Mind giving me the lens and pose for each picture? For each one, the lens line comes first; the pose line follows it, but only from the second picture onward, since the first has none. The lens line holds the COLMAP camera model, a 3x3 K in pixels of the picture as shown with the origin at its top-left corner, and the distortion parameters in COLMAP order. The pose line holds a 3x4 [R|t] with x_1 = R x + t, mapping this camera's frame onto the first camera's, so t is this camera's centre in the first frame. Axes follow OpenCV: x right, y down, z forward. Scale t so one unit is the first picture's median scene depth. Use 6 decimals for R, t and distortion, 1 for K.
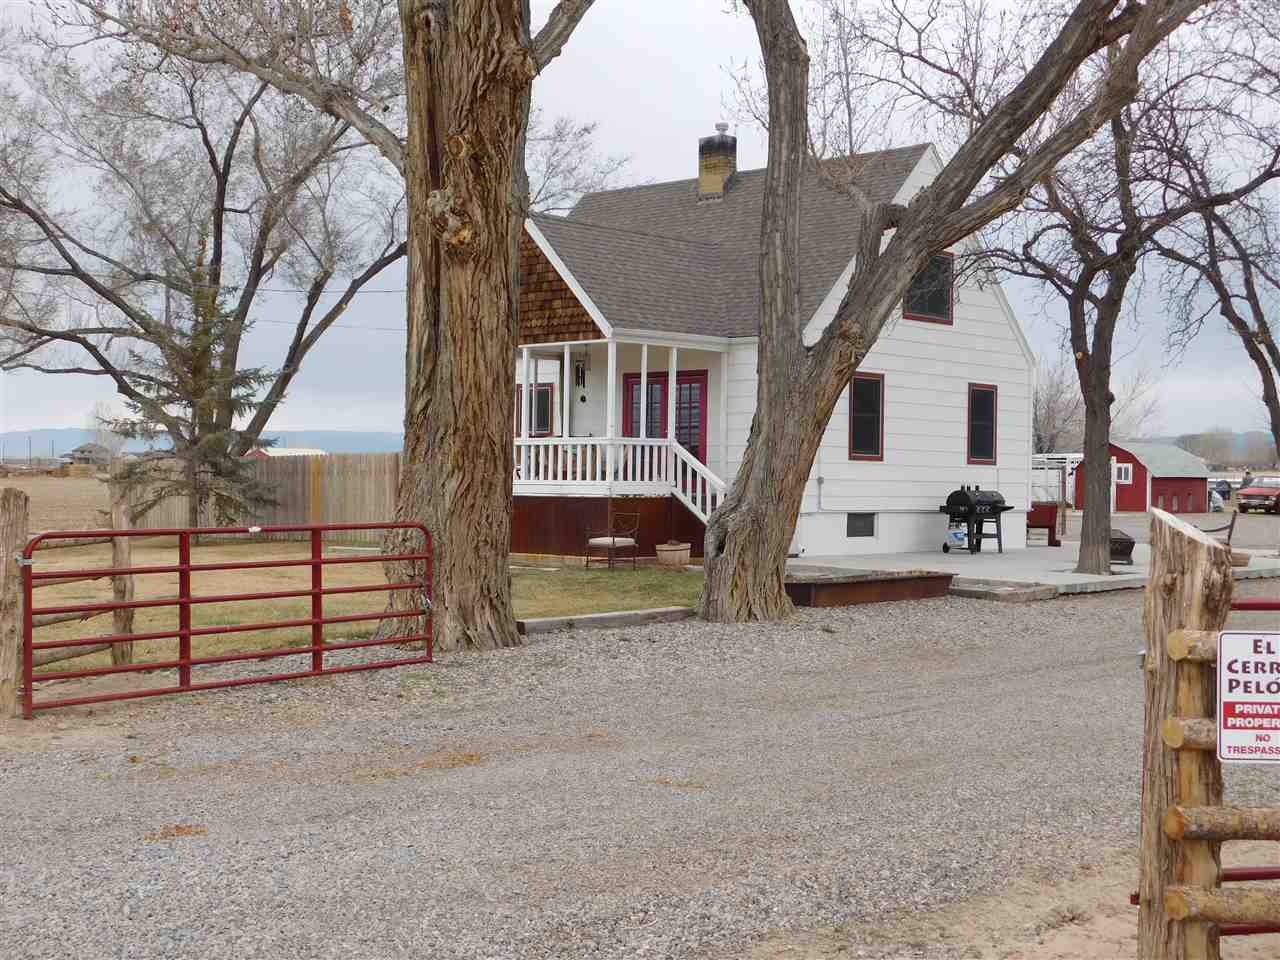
lens RADIAL K [[1739.3, 0, 645.1], [0, 1739.3, 477.6], [0, 0, 1]] dist [-0.014143, 0.000000]
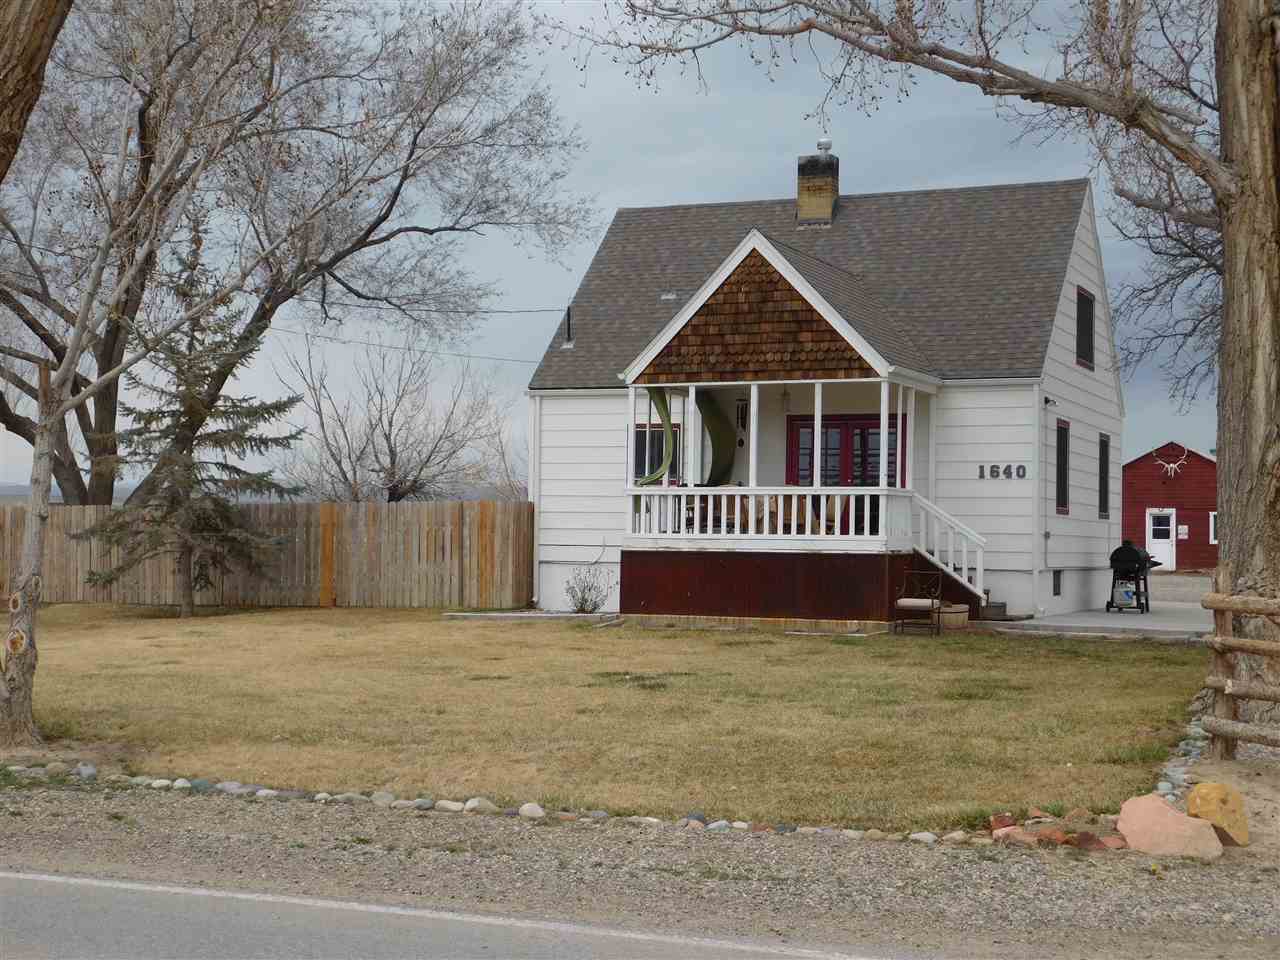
lens RADIAL K [[1966.6, 0, 629.9], [0, 1966.6, 490.0], [0, 0, 1]] dist [0.049697, 0.000000]
pose [[0.942576, 0.008229, 0.333890, -0.444996], [-0.000977, 0.999760, -0.021881, 0.000710], [-0.333990, 0.020298, 0.942358, 0.077757]]
